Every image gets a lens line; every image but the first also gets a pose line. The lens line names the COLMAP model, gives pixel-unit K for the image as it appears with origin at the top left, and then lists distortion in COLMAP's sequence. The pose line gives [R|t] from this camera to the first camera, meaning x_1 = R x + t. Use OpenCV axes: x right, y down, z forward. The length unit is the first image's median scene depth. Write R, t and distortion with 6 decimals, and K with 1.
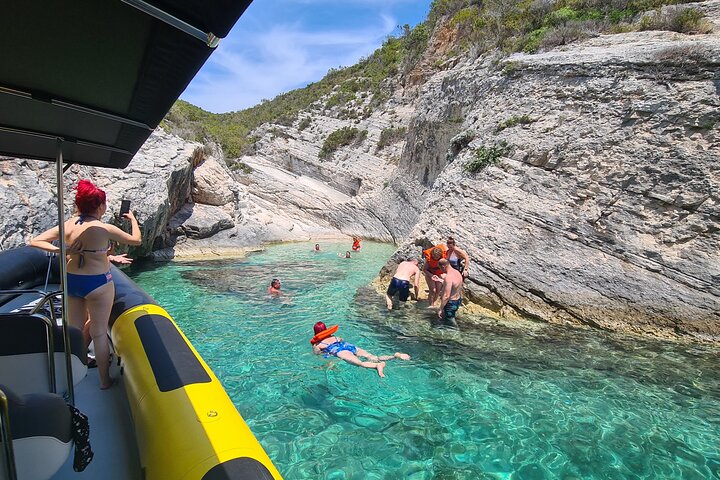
lens RADIAL K [[351.8, 0, 353.1], [0, 351.8, 246.4], [0, 0, 1]] dist [0.013520, 0.000225]
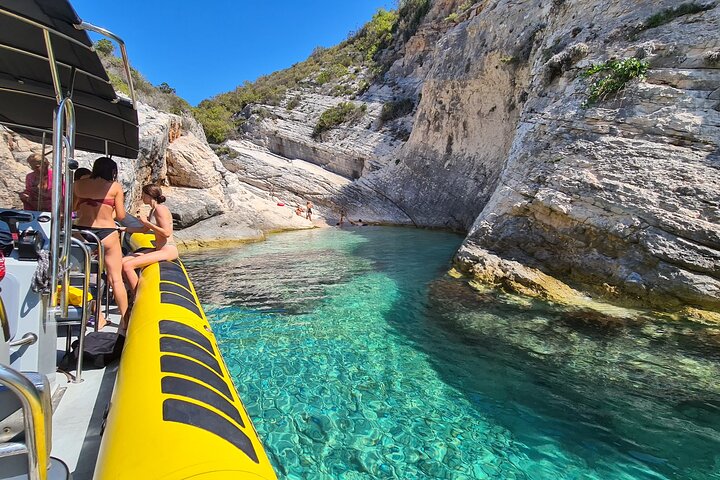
lens RADIAL K [[351.8, 0, 352.3], [0, 351.8, 247.7], [0, 0, 1]] dist [0.013520, 0.000225]
pose [[0.998477, -0.043645, 0.033745, -0.043524], [0.042743, 0.998721, 0.027008, 0.007080], [-0.034880, -0.025525, 0.999065, 0.103603]]
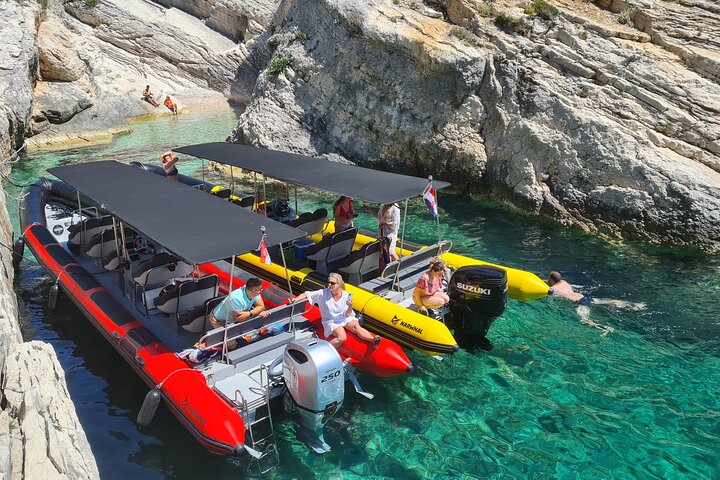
lens RADIAL K [[642.6, 0, 343.8], [0, 642.6, 262.6], [0, 0, 1]] dist [0.049357, -0.071573]
pose [[0.997065, -0.064946, 0.040551, 0.130603], [0.051263, 0.959648, 0.276492, -0.054545], [-0.056871, -0.273602, 0.960160, -0.459440]]
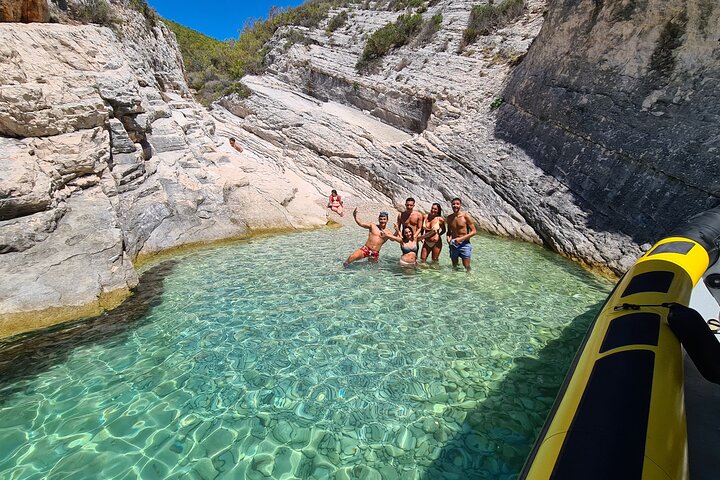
lens RADIAL K [[336.5, 0, 361.1], [0, 336.5, 249.7], [0, 0, 1]] dist [0.000230, -0.003100]
pose [[0.995106, 0.033581, -0.092928, -0.028221], [-0.018897, 0.987796, 0.154603, -0.040452], [0.096986, -0.152090, 0.983597, 0.424347]]
